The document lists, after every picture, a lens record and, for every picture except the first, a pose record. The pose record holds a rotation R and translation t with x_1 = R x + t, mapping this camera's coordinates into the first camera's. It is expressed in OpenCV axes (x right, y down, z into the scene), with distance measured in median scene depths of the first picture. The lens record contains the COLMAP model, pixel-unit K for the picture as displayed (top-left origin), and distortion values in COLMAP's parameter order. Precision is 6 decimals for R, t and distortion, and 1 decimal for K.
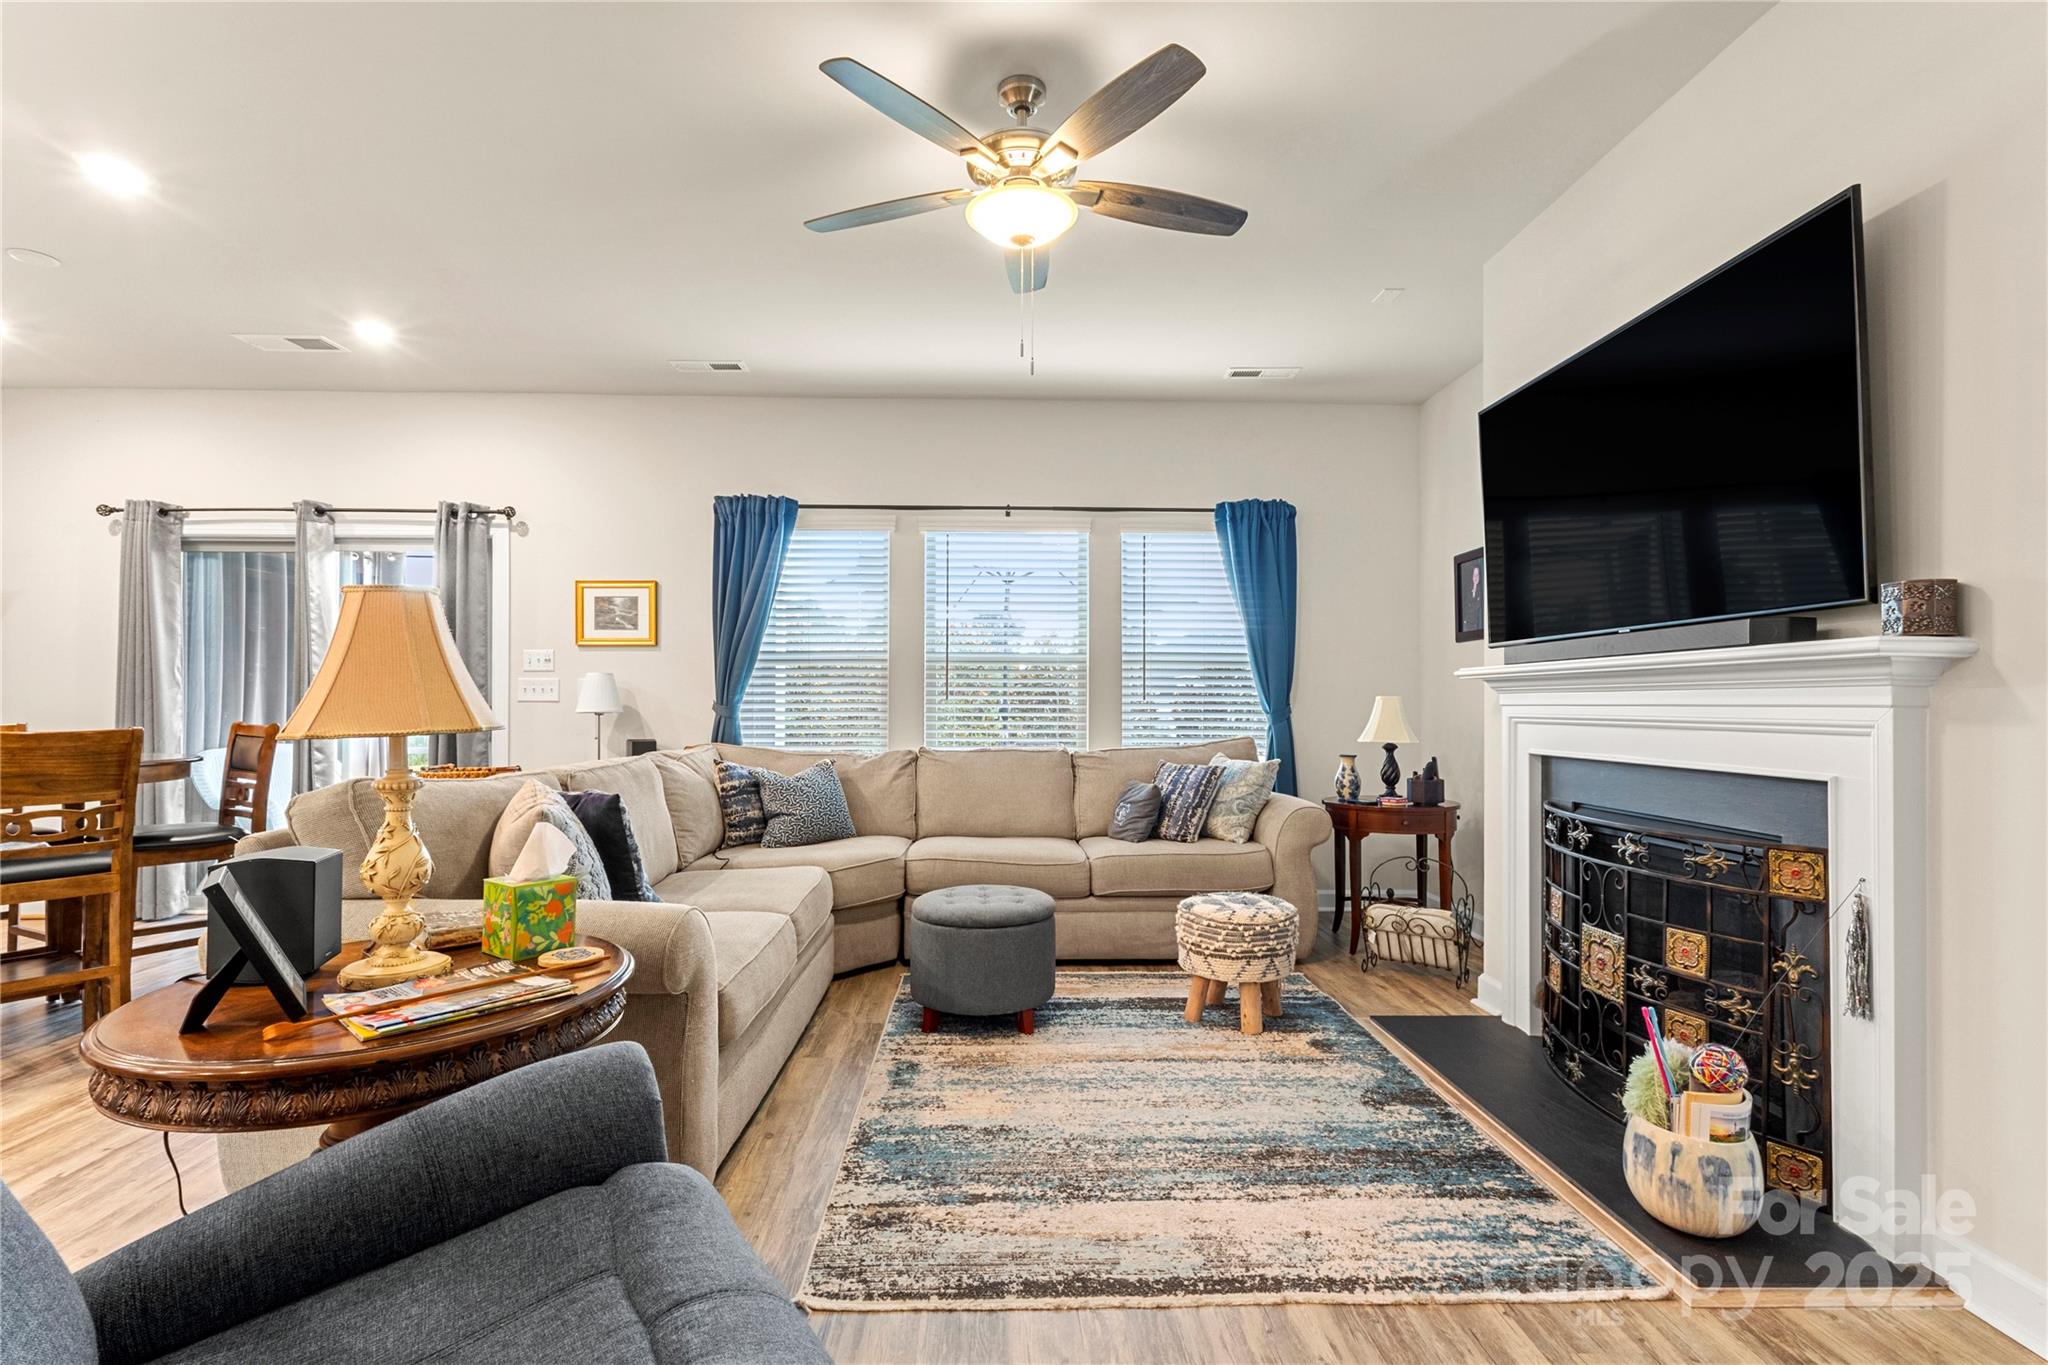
lens RADIAL K [[953.1, 0, 1020.4], [0, 953.1, 691.3], [0, 0, 1]] dist [0.004925, 0.000160]
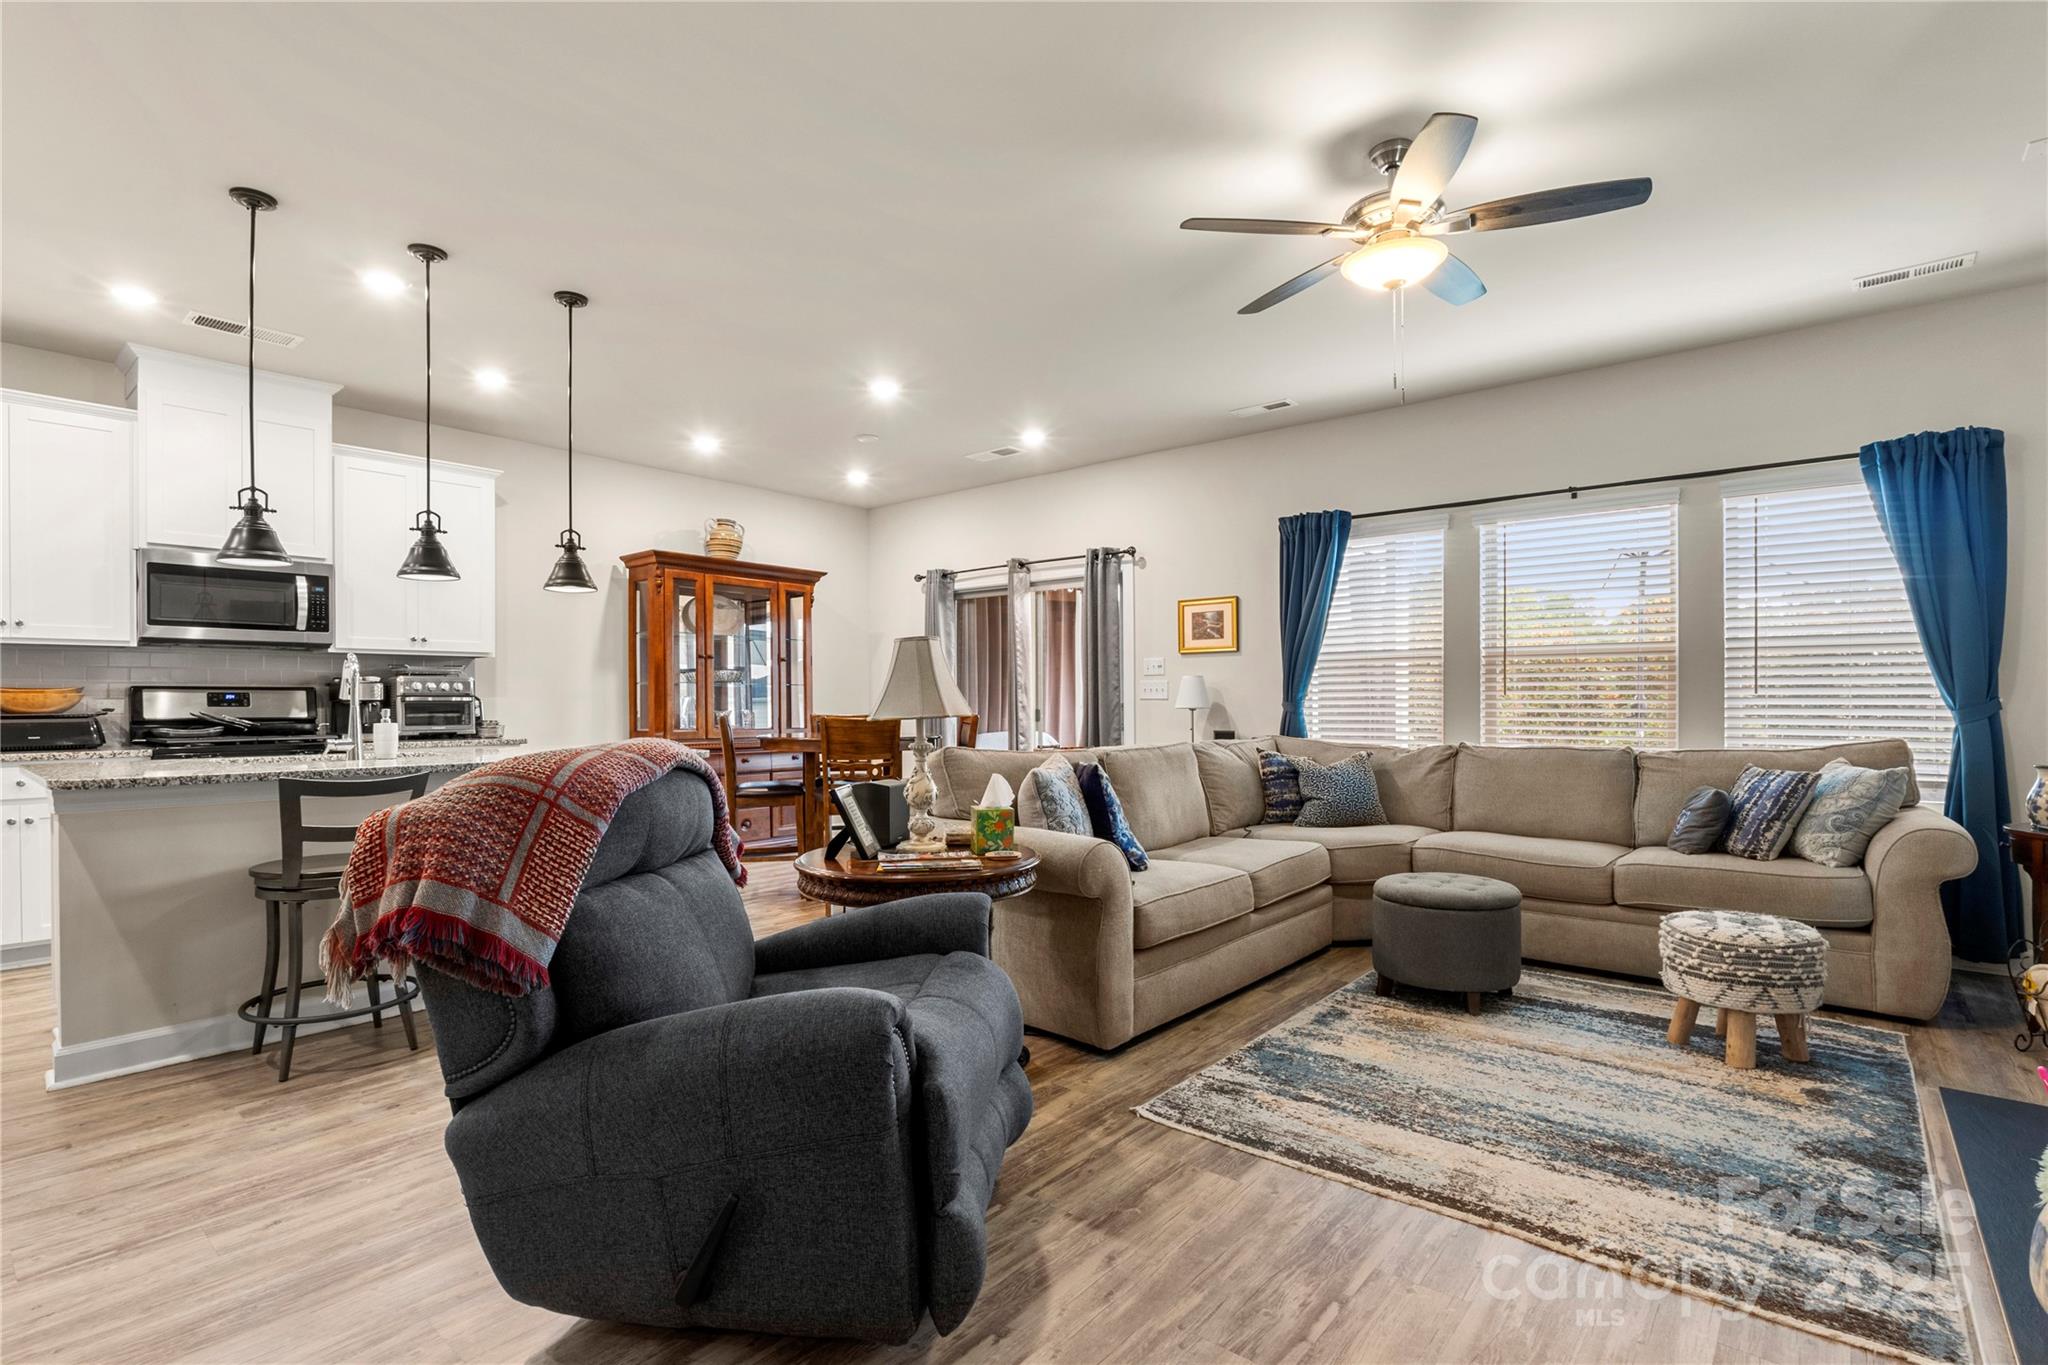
lens RADIAL K [[976.9, 0, 1016.6], [0, 976.9, 705.3], [0, 0, 1]] dist [-0.011169, 0.000190]
pose [[0.743806, -0.001214, -0.668394, 0.313191], [0.013526, 0.999821, 0.013237, -0.001255], [0.668258, -0.018887, 0.743690, -0.109475]]
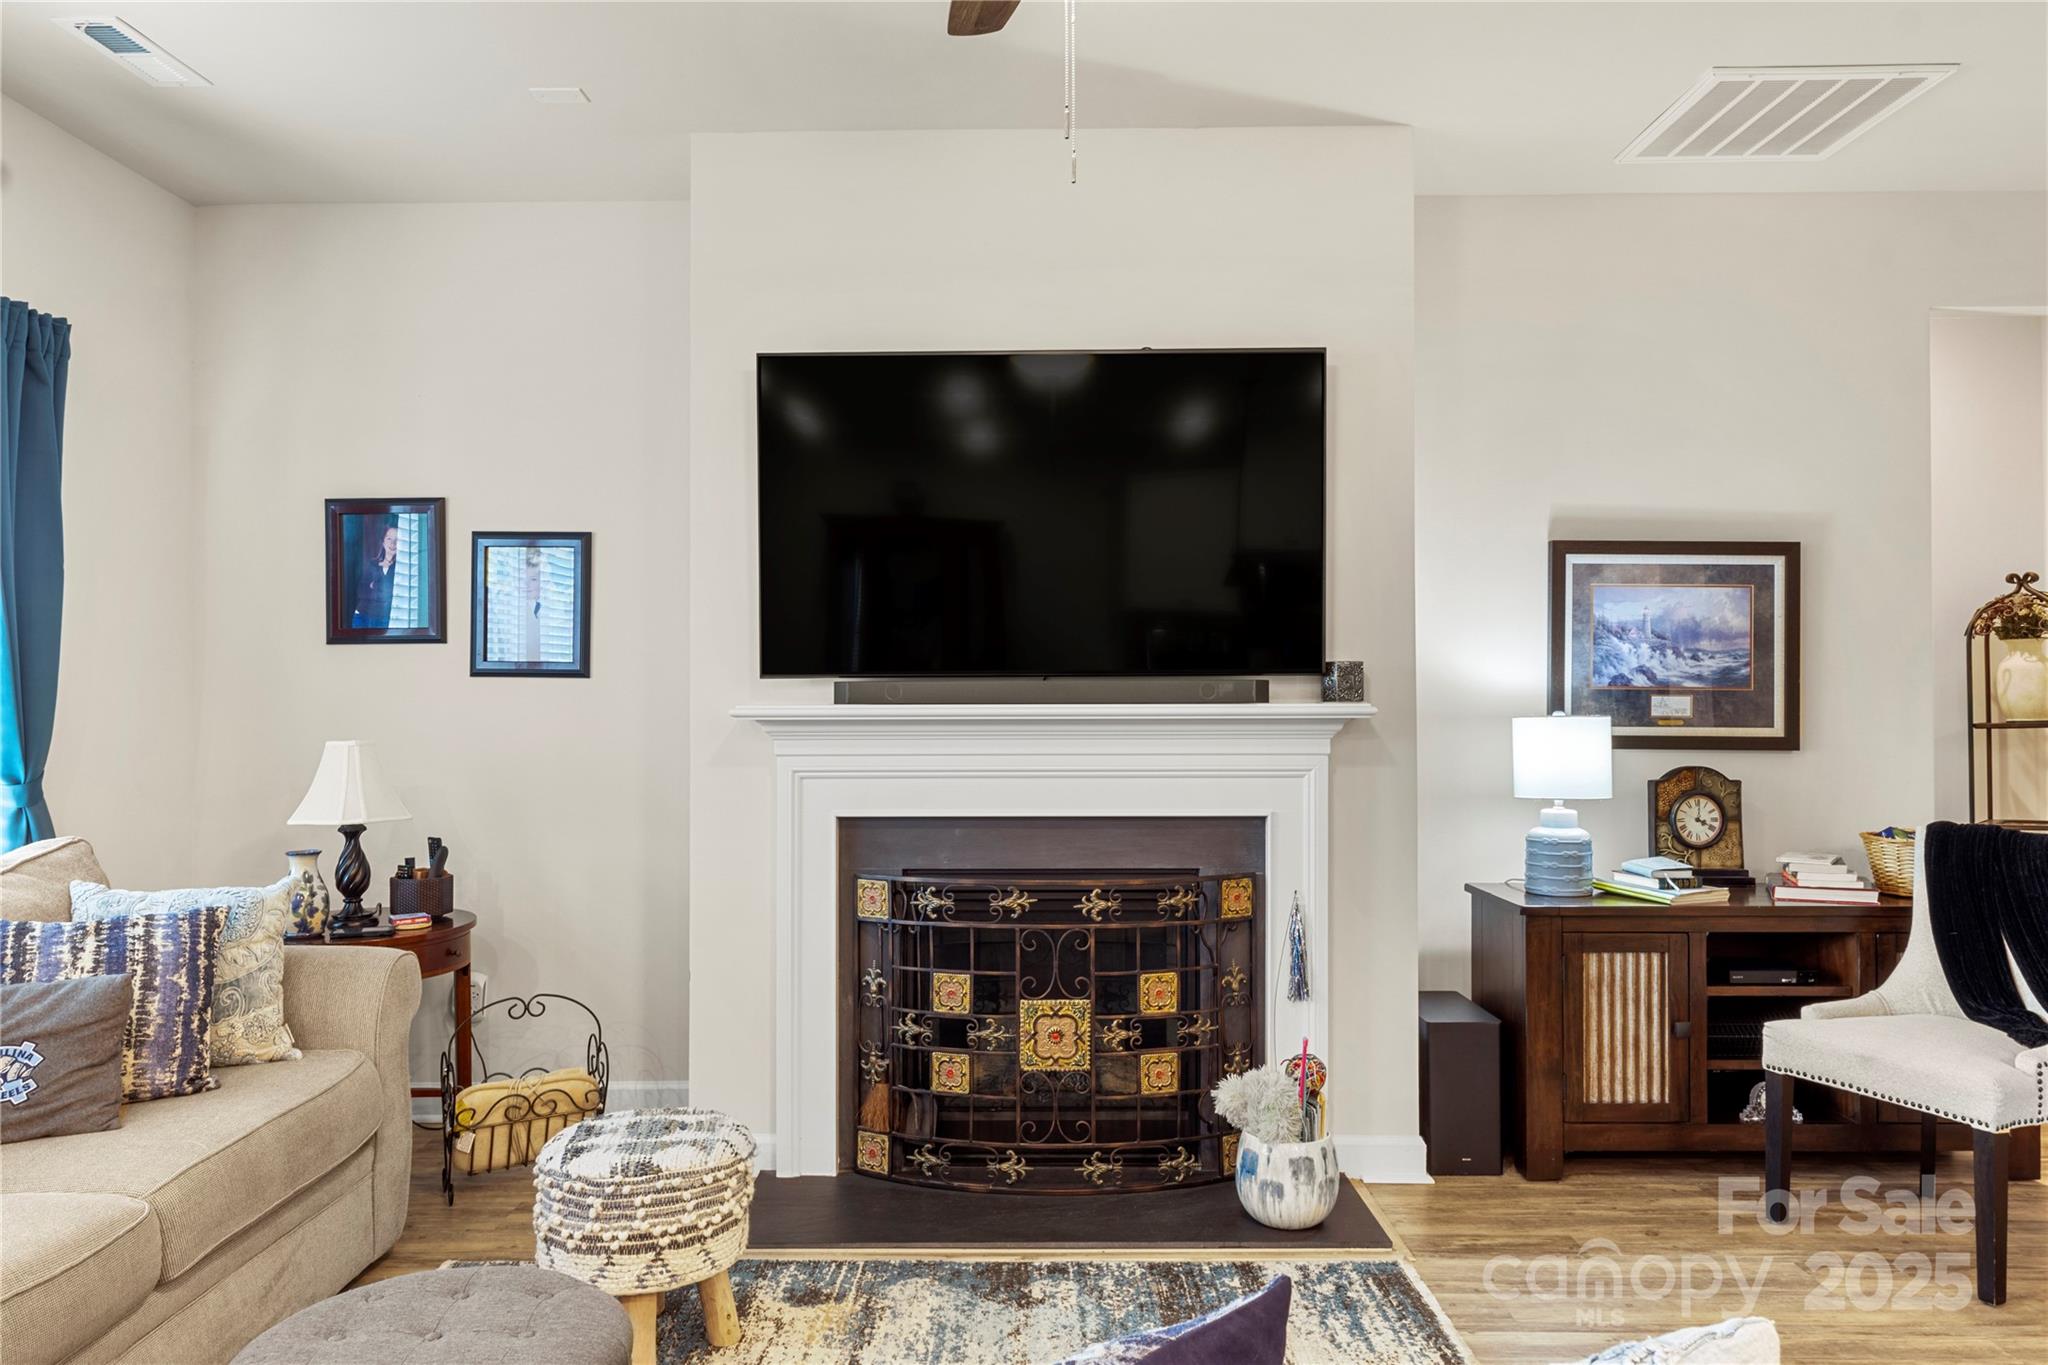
lens RADIAL K [[1402.7, 0, 1016.1], [0, 1402.7, 680.2], [0, 0, 1]] dist [0.002756, 0.000115]
pose [[0.040525, 0.006214, 0.999159, -0.547761], [-0.009262, 0.999940, -0.005843, -0.037438], [-0.999136, -0.009017, 0.040581, 0.718701]]
